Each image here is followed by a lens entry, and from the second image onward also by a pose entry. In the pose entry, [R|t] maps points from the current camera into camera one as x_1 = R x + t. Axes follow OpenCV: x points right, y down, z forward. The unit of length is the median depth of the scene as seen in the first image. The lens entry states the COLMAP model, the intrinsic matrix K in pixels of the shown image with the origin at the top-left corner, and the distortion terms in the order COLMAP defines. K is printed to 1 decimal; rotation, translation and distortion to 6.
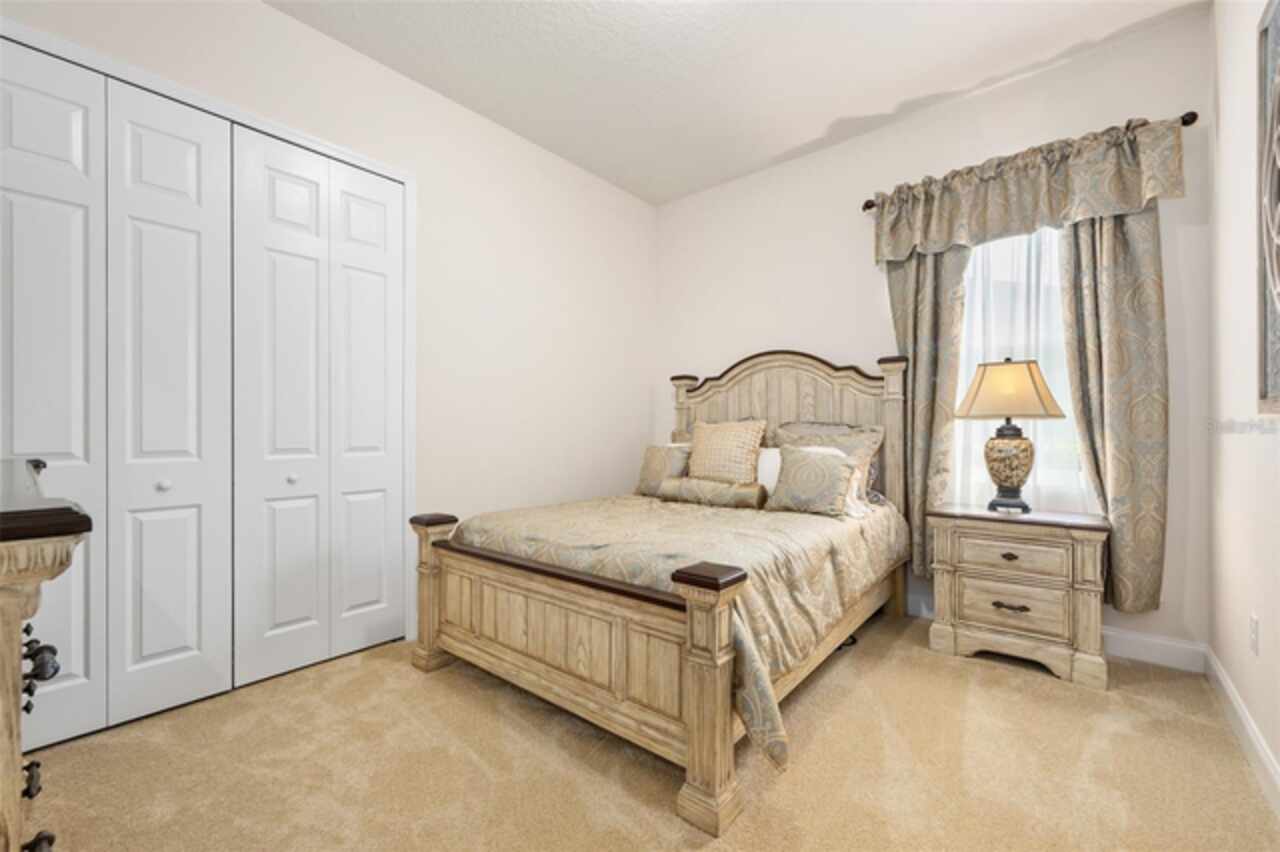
lens RADIAL K [[523.3, 0, 640.4], [0, 523.3, 431.1], [0, 0, 1]] dist [-0.001731, -0.000359]
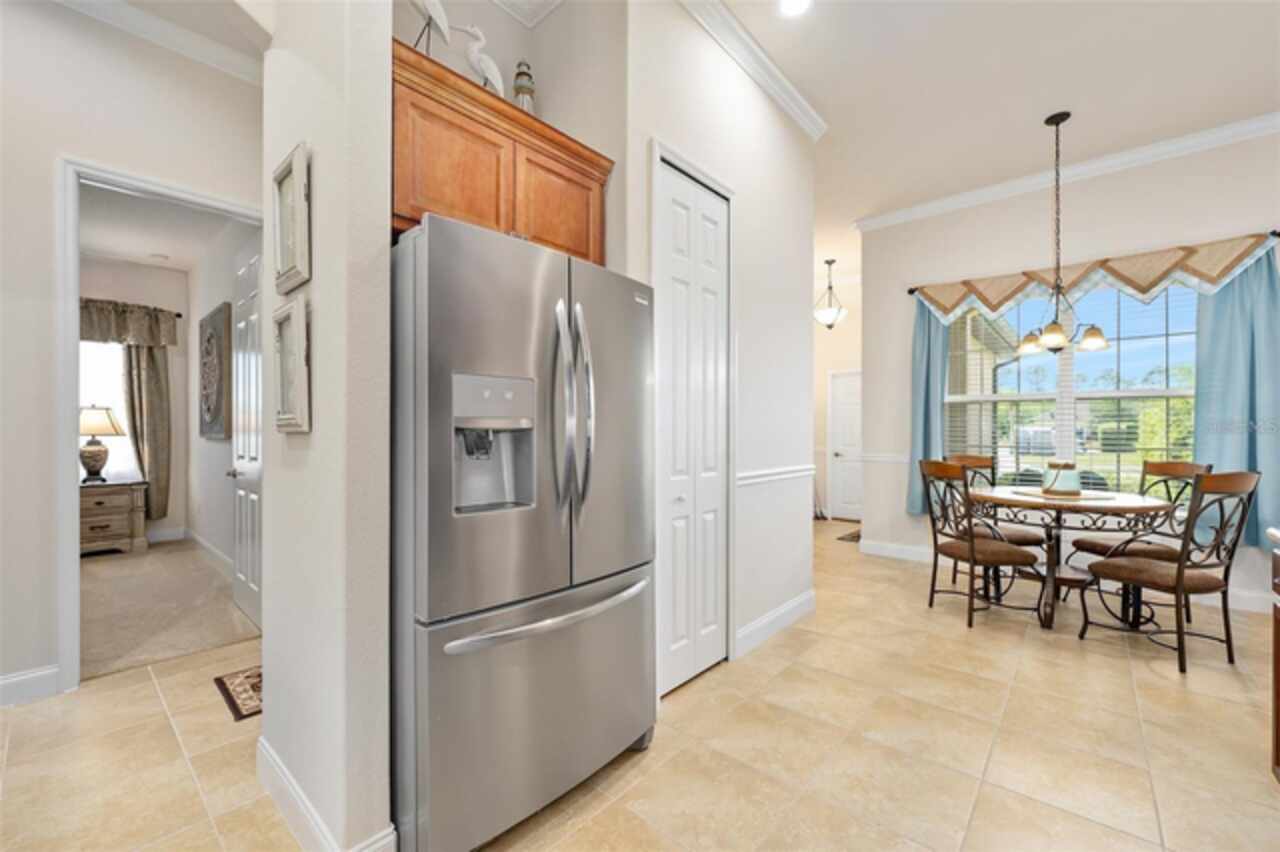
lens RADIAL K [[523.3, 0, 639.9], [0, 523.3, 432.8], [0, 0, 1]] dist [-0.001731, -0.000359]
pose [[0.031247, 0.000226, 0.999512, -1.292034], [-0.000641, 1.000000, -0.000207, -0.039556], [-0.999511, -0.000634, 0.031247, -1.203804]]
